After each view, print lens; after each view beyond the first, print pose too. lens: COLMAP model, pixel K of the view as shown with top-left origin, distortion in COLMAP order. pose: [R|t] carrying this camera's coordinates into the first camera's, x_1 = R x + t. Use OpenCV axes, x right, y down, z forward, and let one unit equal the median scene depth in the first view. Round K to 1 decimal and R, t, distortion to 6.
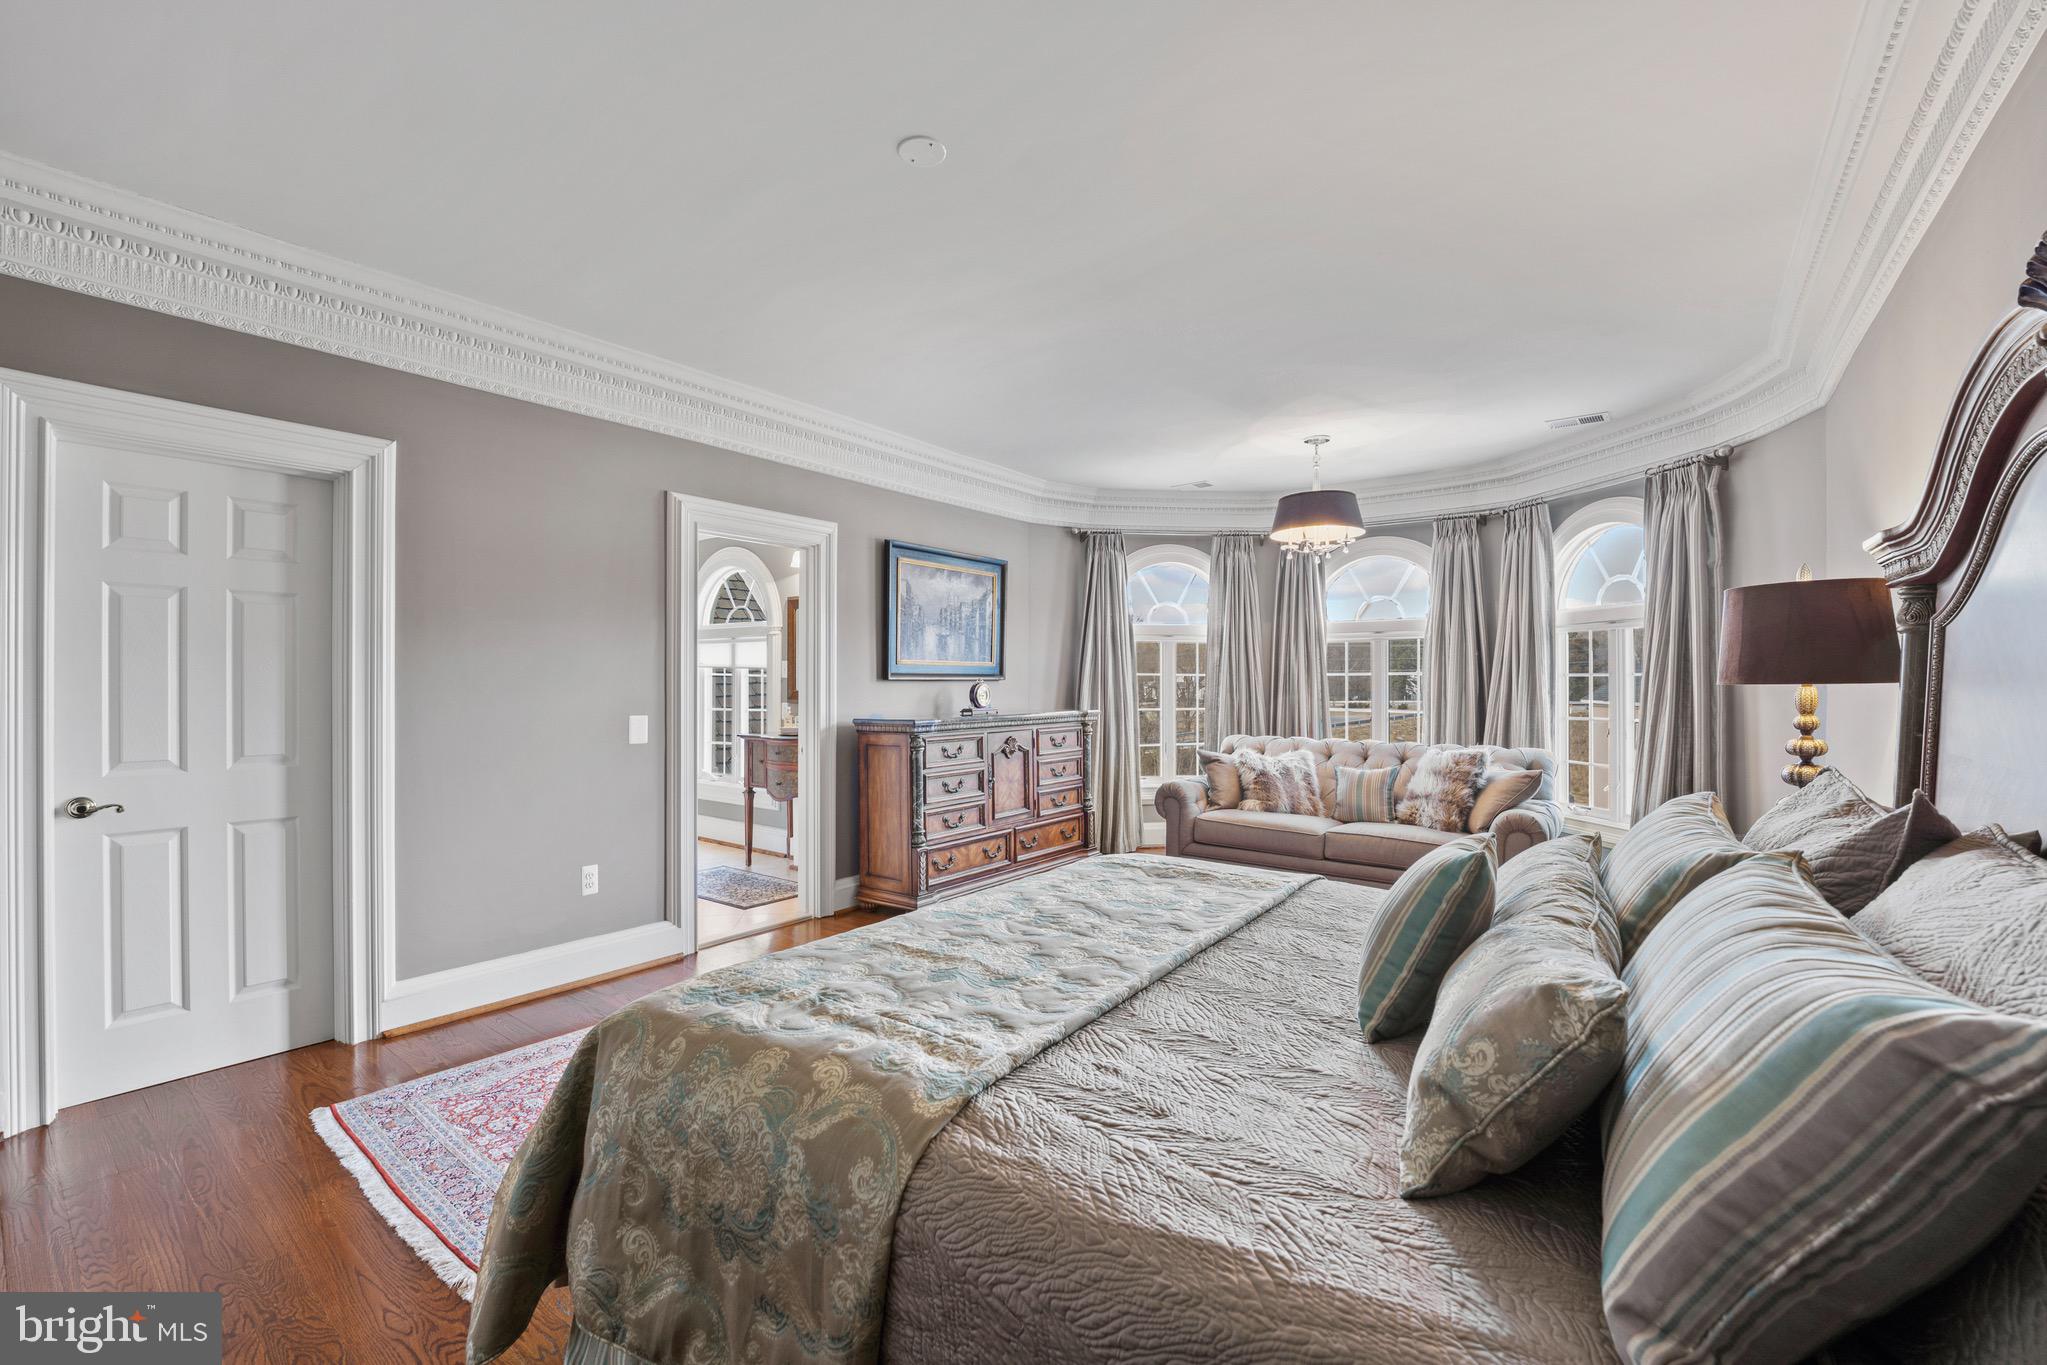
lens RADIAL K [[835.6, 0, 1019.8], [0, 835.6, 683.2], [0, 0, 1]] dist [-0.024585, 0.002653]
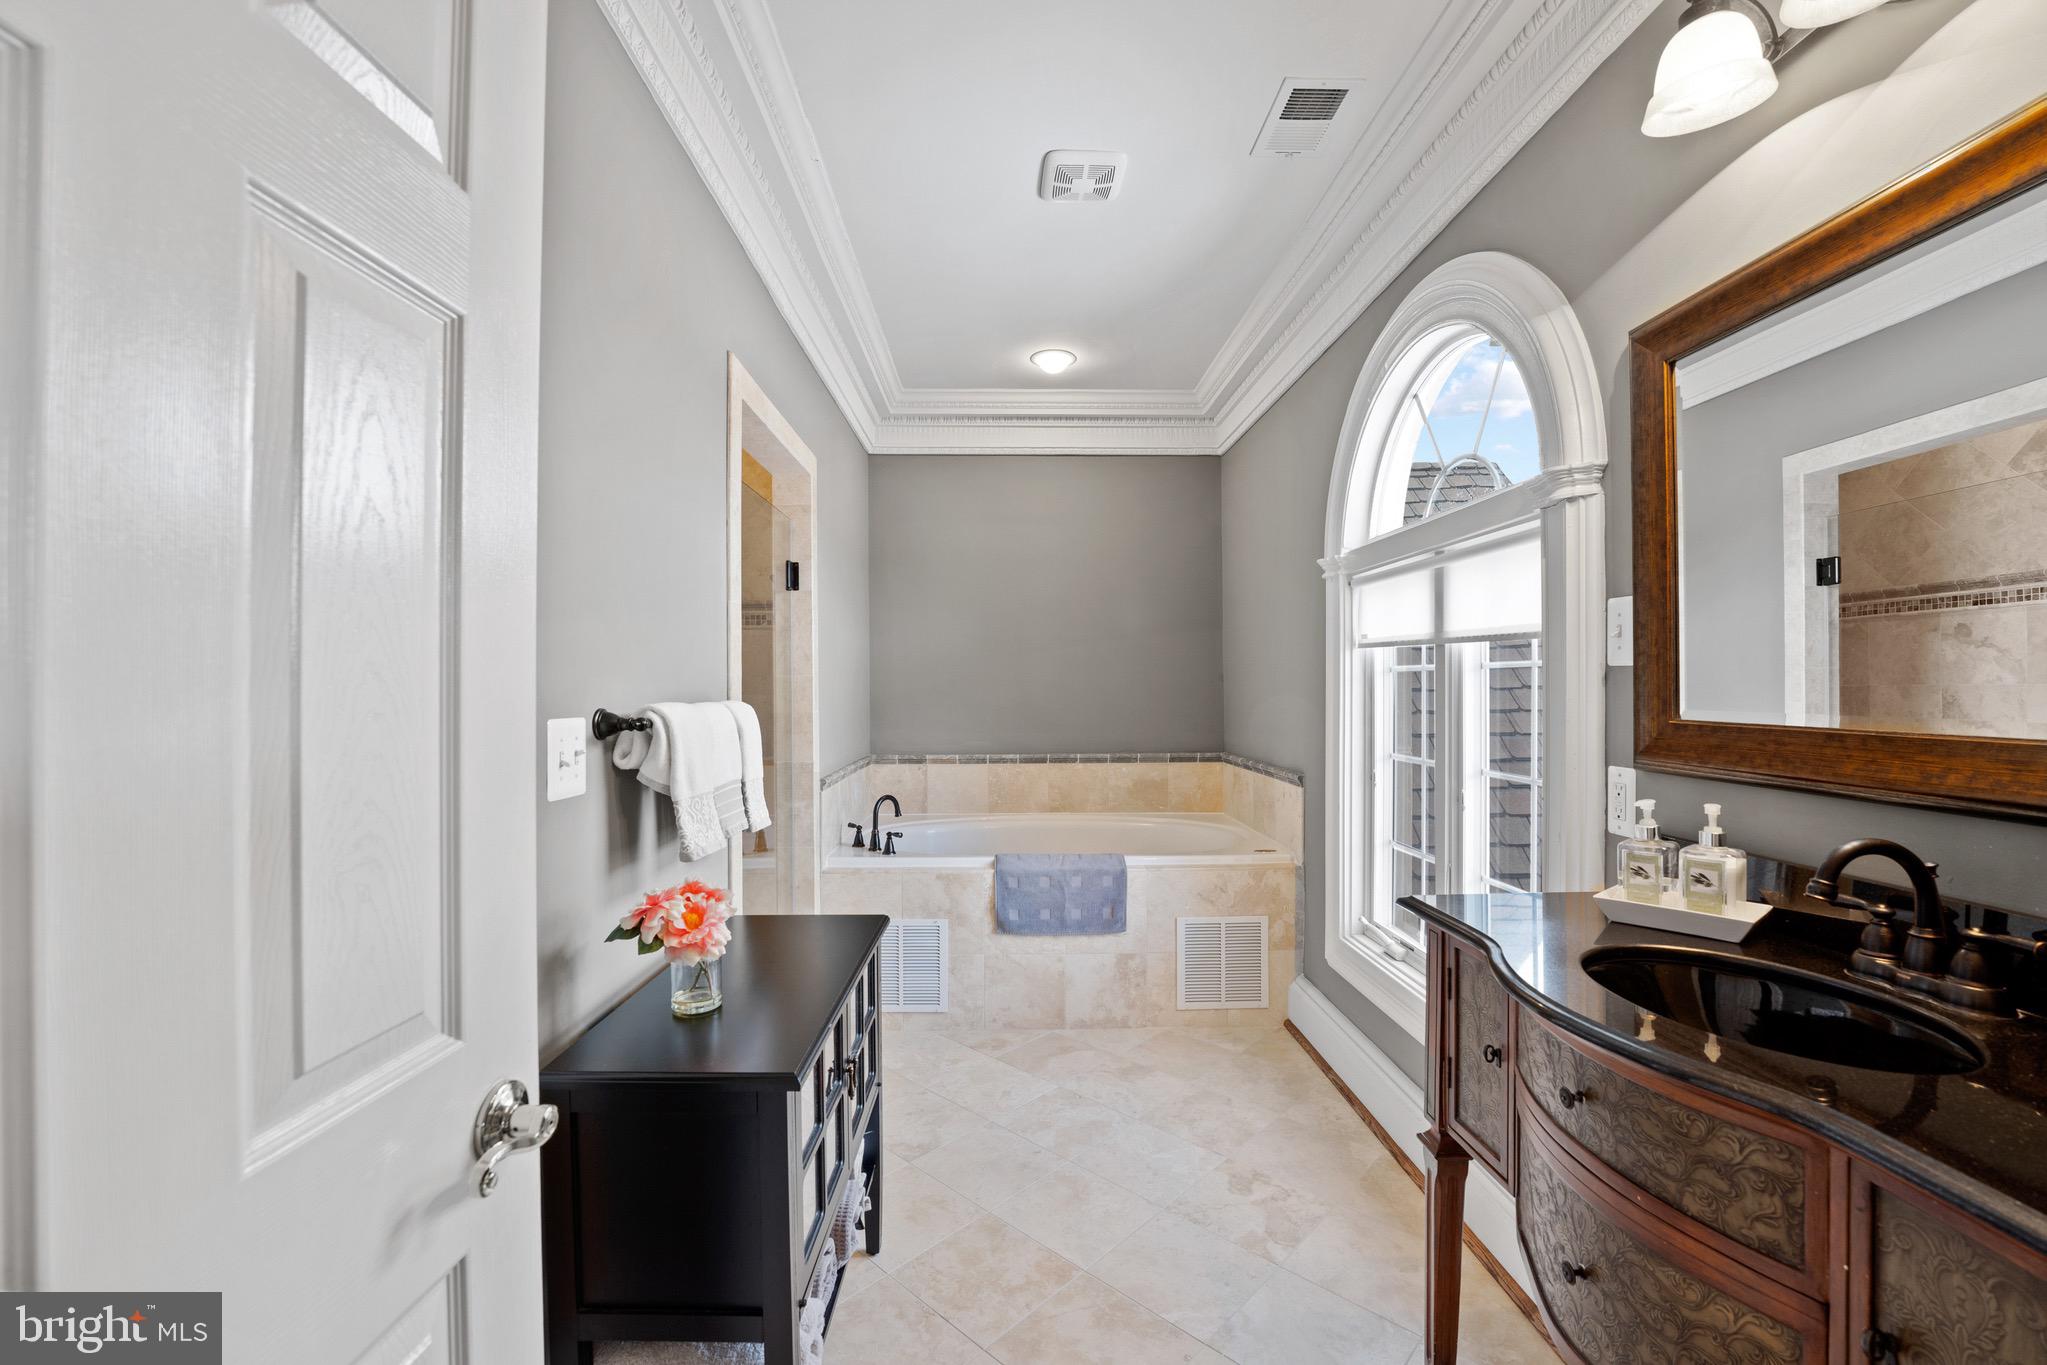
lens RADIAL K [[835.6, 0, 1024.2], [0, 835.6, 677.9], [0, 0, 1]] dist [-0.024585, 0.002653]
pose [[0.616510, -0.007156, -0.787314, -0.187984], [0.005258, 0.999974, -0.004971, -0.002853], [0.787329, -0.001075, 0.616532, 0.671691]]
